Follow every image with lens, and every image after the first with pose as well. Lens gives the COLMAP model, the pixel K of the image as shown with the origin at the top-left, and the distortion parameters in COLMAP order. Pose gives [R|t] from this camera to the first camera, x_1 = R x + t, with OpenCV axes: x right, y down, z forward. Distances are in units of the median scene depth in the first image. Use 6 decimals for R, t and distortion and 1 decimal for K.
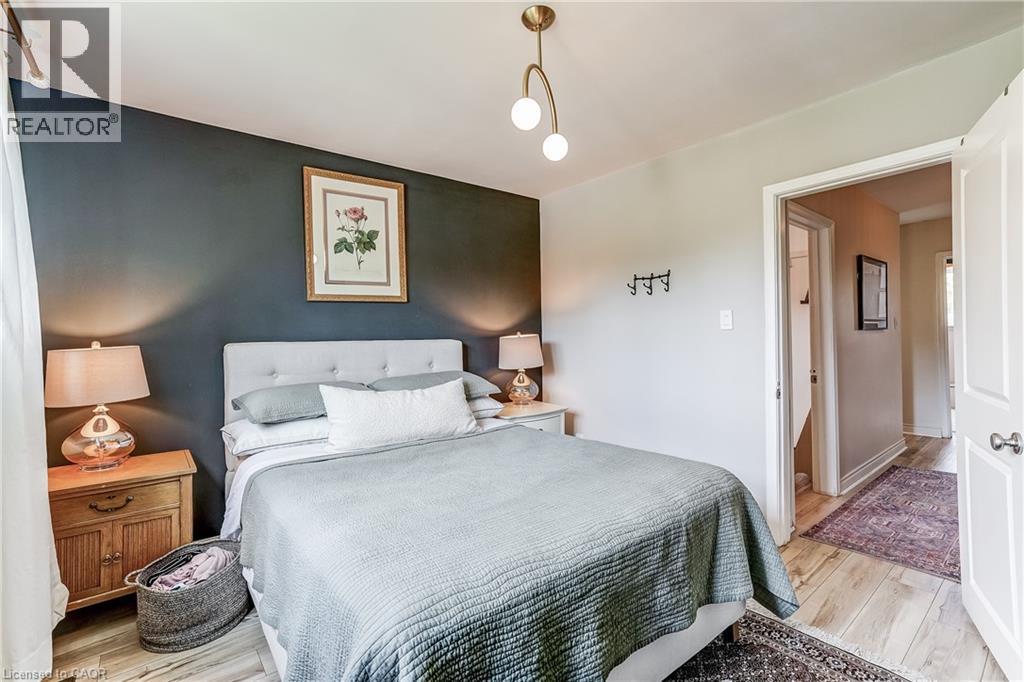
lens RADIAL K [[464.1, 0, 511.7], [0, 464.1, 337.6], [0, 0, 1]] dist [-0.044231, 0.030572]
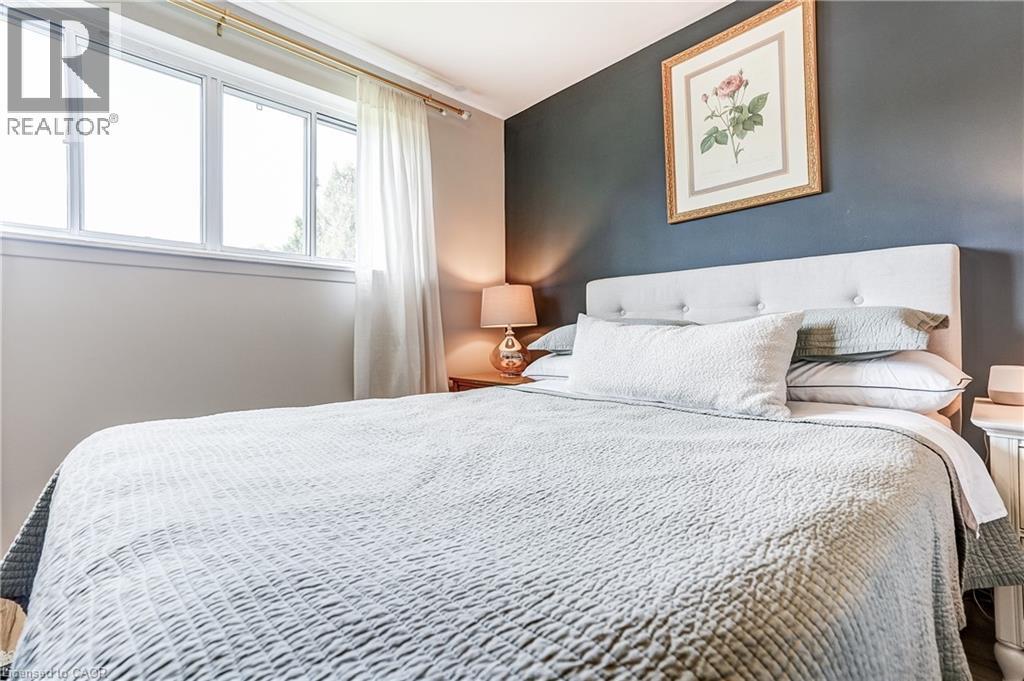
lens RADIAL K [[464.1, 0, 511.7], [0, 464.1, 337.1], [0, 0, 1]] dist [-0.044231, 0.030572]
pose [[0.078590, 0.019311, -0.996720, 0.336517], [-0.000962, 0.999813, 0.019295, 0.100198], [0.996907, -0.000558, 0.078594, 0.624017]]
